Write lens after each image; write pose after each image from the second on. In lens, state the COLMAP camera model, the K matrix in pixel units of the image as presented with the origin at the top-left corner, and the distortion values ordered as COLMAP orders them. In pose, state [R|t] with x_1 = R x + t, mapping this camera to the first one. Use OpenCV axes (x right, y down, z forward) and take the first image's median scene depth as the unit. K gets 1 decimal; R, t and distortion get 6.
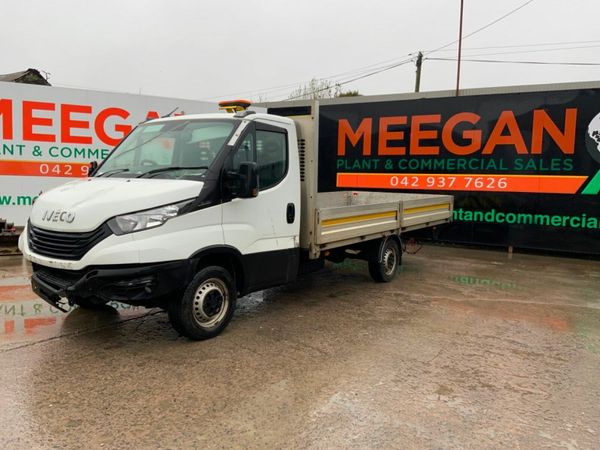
lens RADIAL K [[506.7, 0, 297.9], [0, 506.7, 223.9], [0, 0, 1]] dist [0.078039, -0.142746]
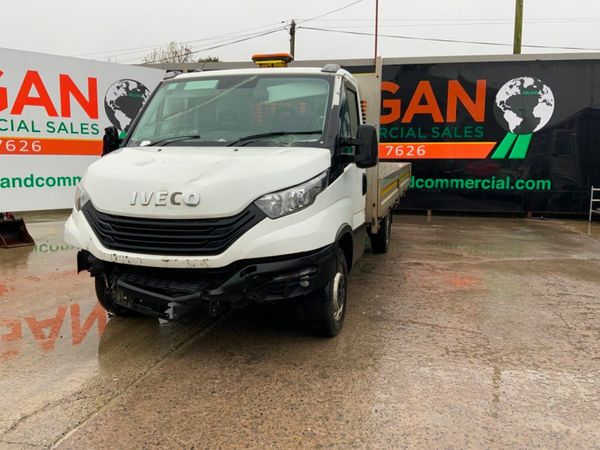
lens RADIAL K [[506.7, 0, 297.3], [0, 506.7, 225.6], [0, 0, 1]] dist [0.078039, -0.142746]
pose [[0.939299, -0.068313, 0.336229, -0.317669], [0.049483, 0.996705, 0.064268, -0.008325], [-0.339511, -0.043730, 0.939585, 0.141366]]
